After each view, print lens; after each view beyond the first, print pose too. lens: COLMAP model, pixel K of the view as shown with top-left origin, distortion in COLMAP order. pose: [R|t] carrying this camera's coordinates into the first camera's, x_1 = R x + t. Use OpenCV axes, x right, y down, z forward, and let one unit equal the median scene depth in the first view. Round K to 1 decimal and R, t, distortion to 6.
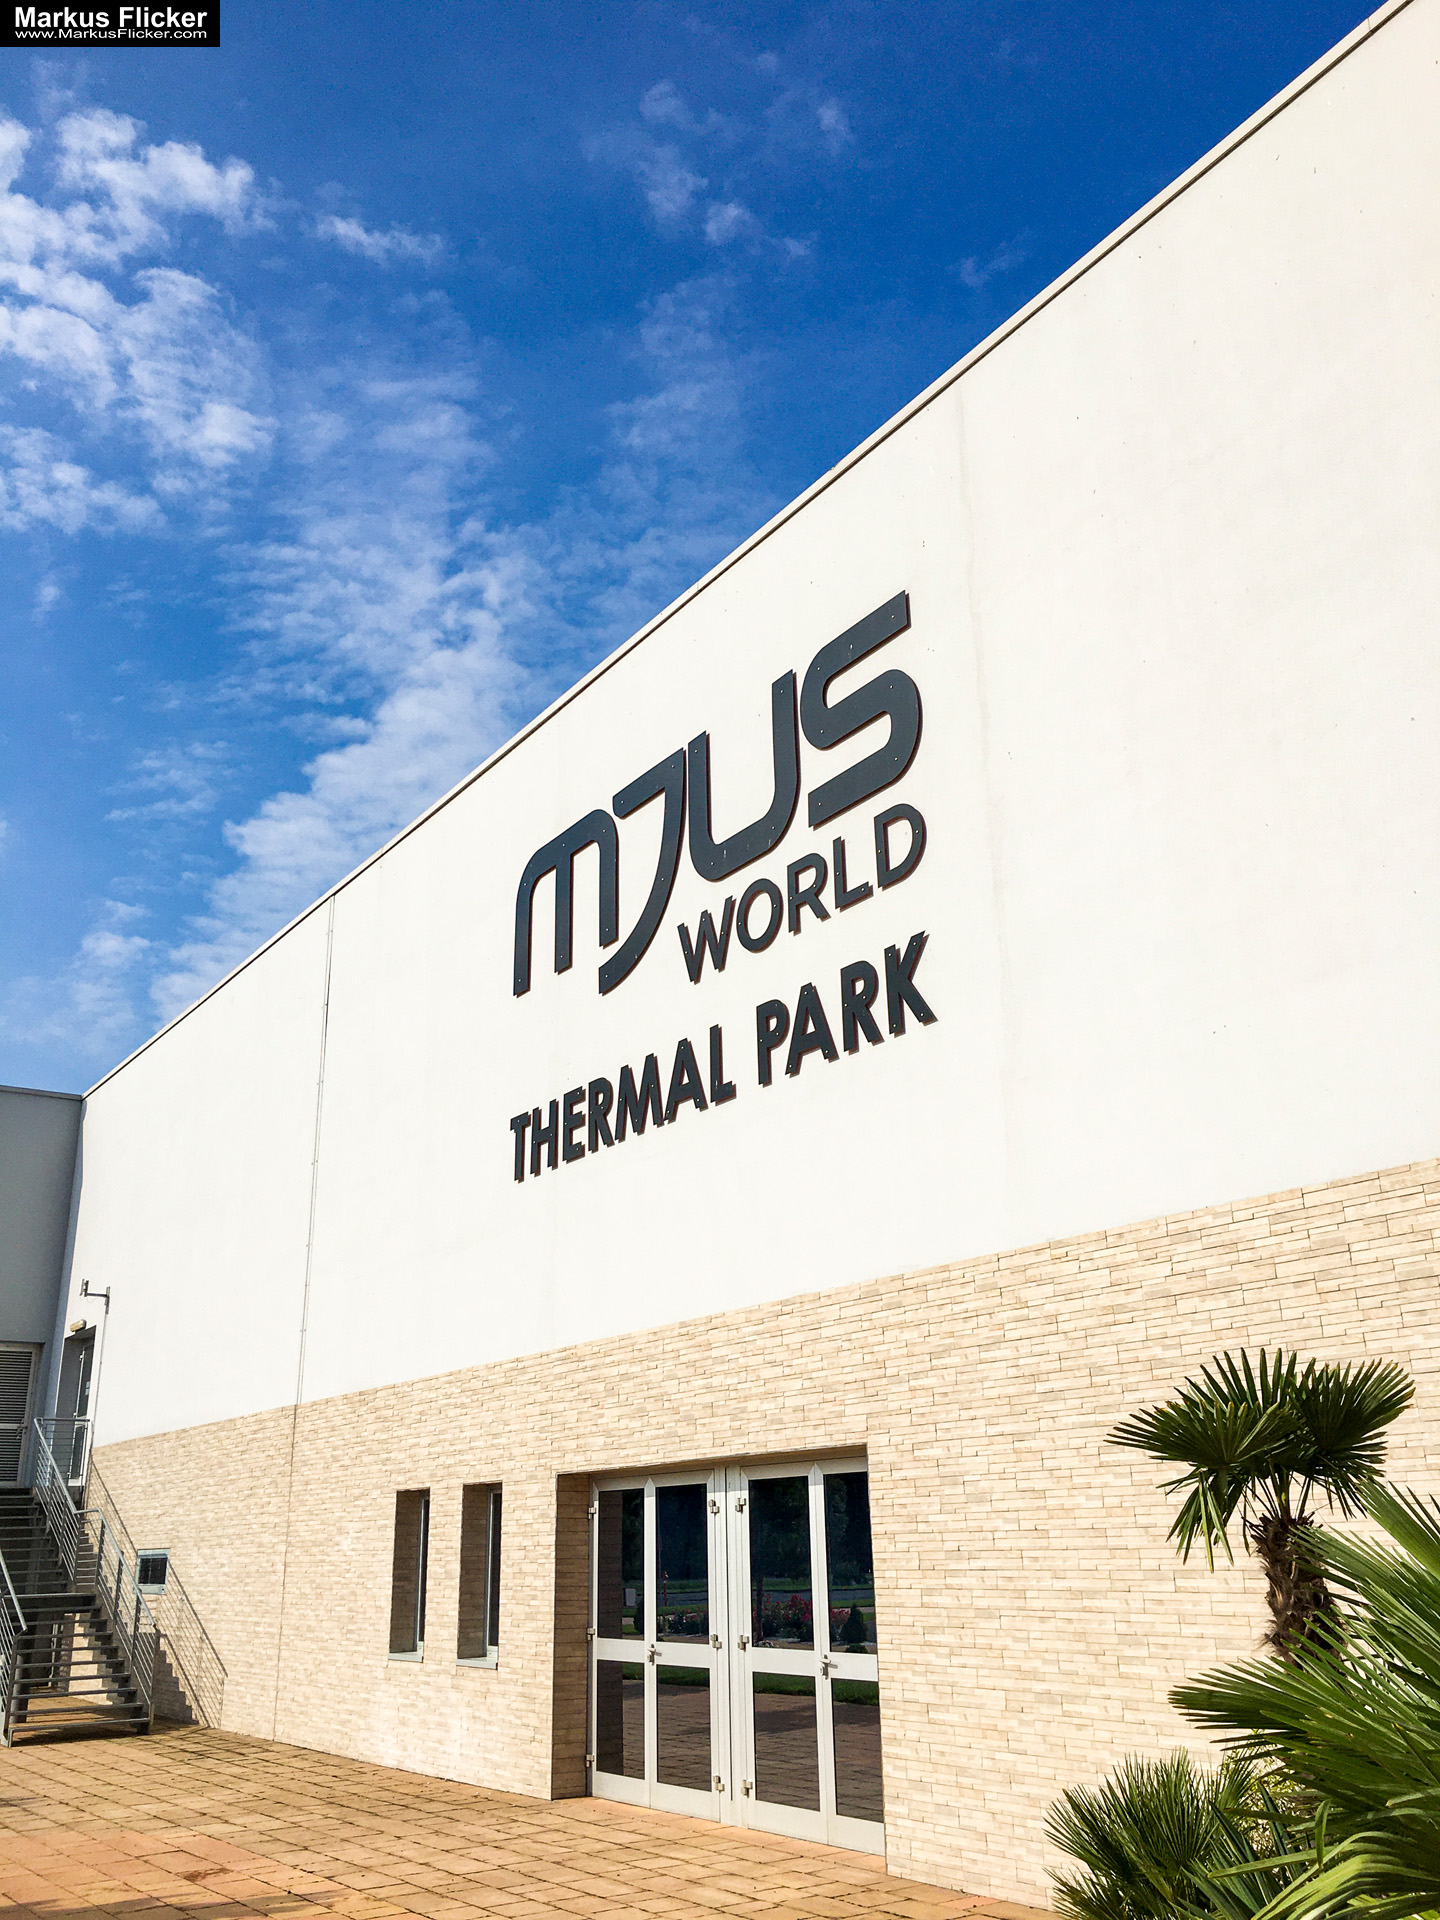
lens RADIAL K [[1650.8, 0, 720.0], [0, 1650.8, 960.0], [0, 0, 1]] dist [0.014944, -0.003711]
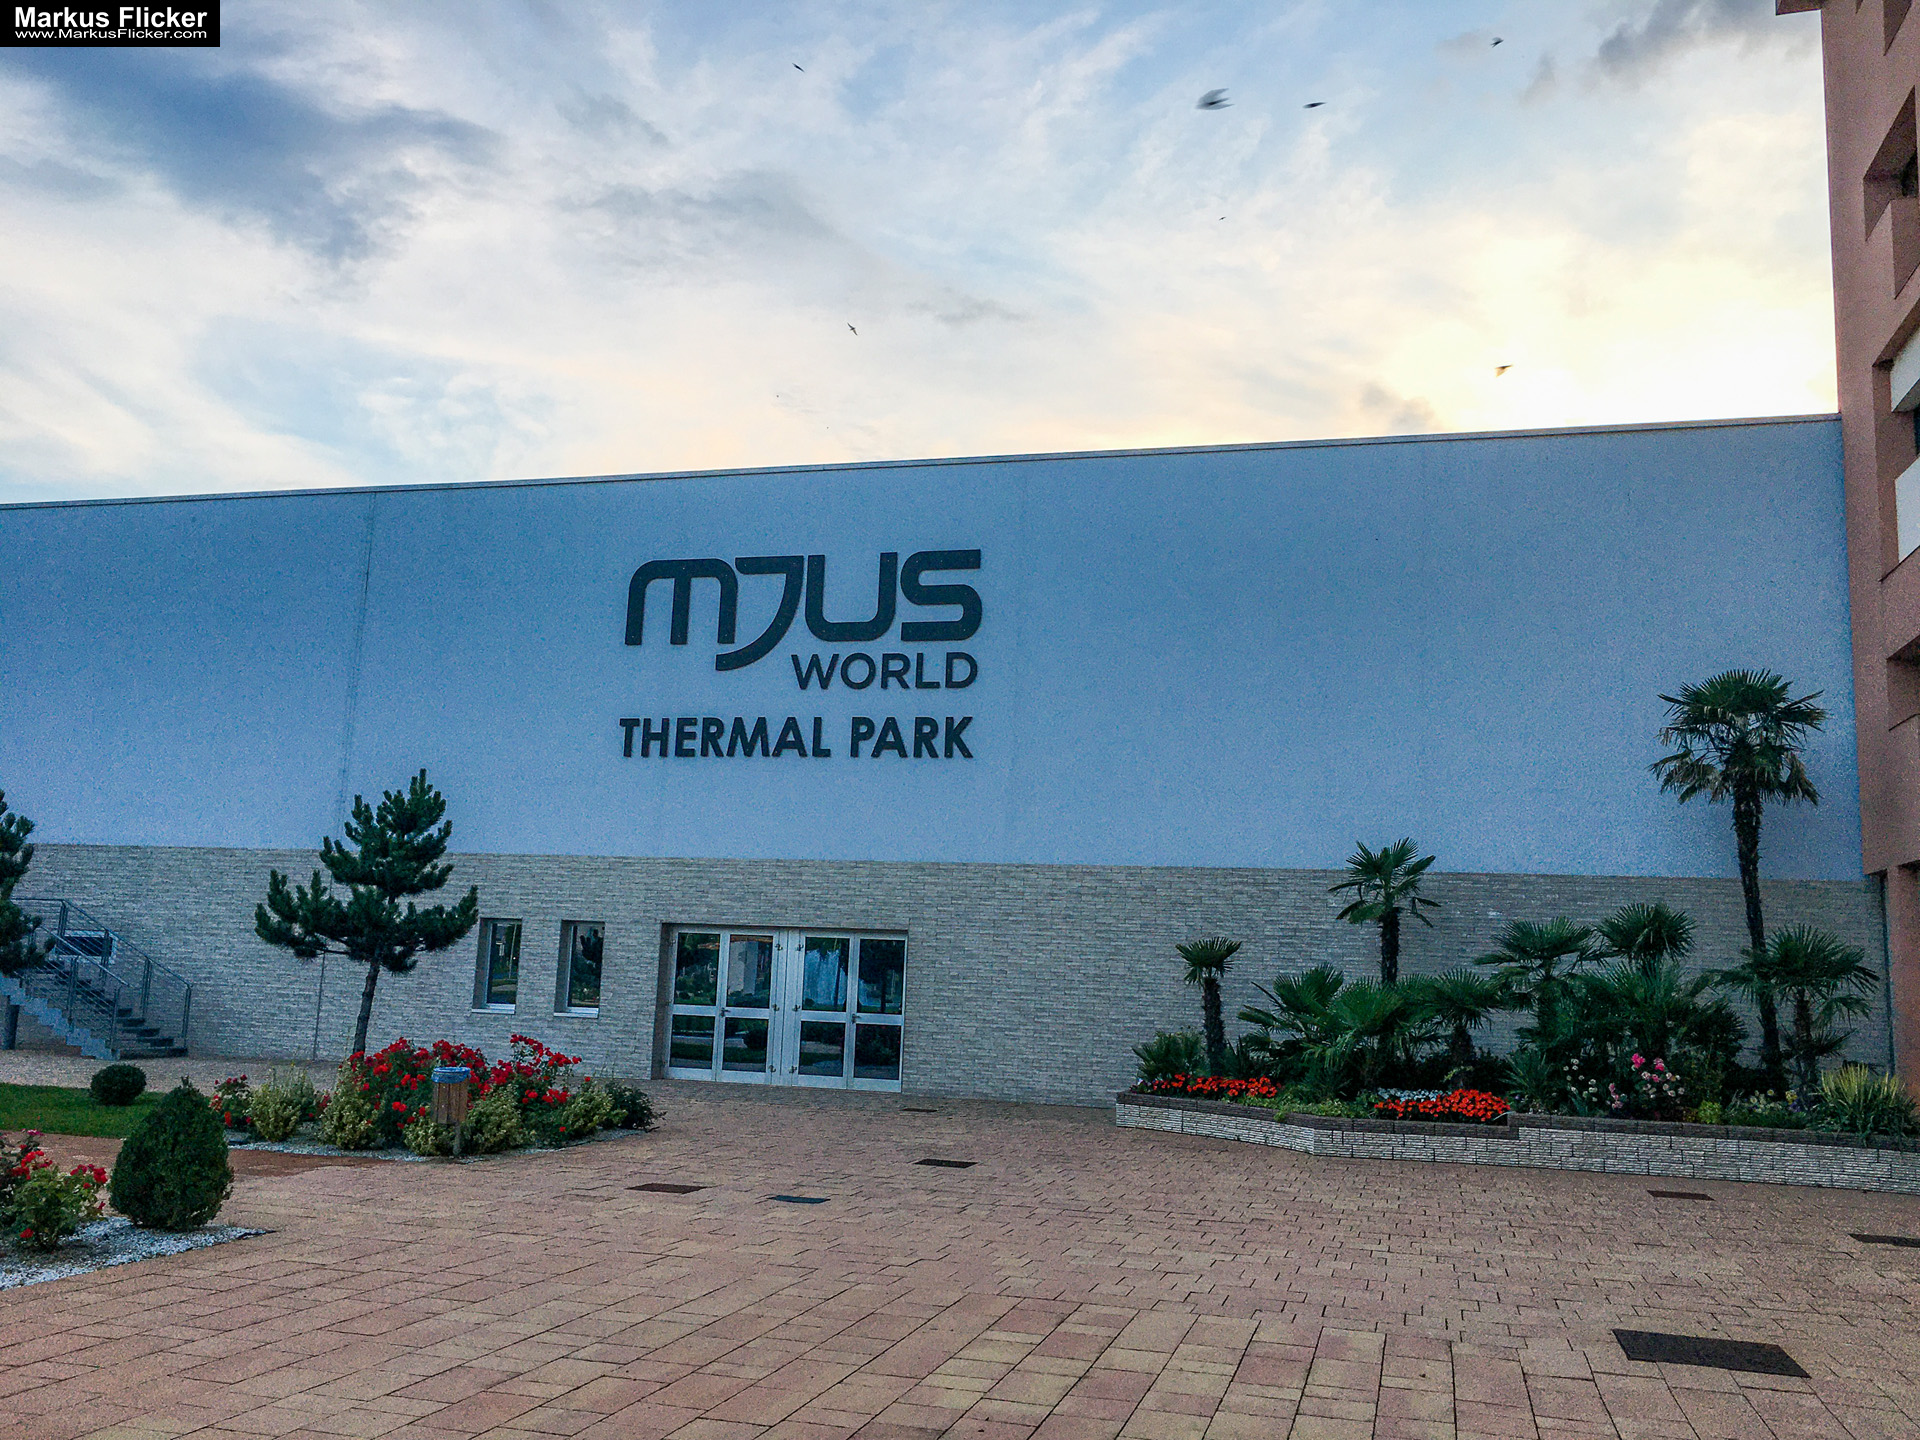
lens RADIAL K [[1650.8, 0, 960.0], [0, 1650.8, 720.0], [0, 0, 1]] dist [0.014944, -0.003711]
pose [[0.764375, 0.145194, 0.628211, -1.187277], [-0.265878, 0.958600, 0.101952, -0.217069], [-0.587401, -0.244957, 0.771334, -0.672133]]
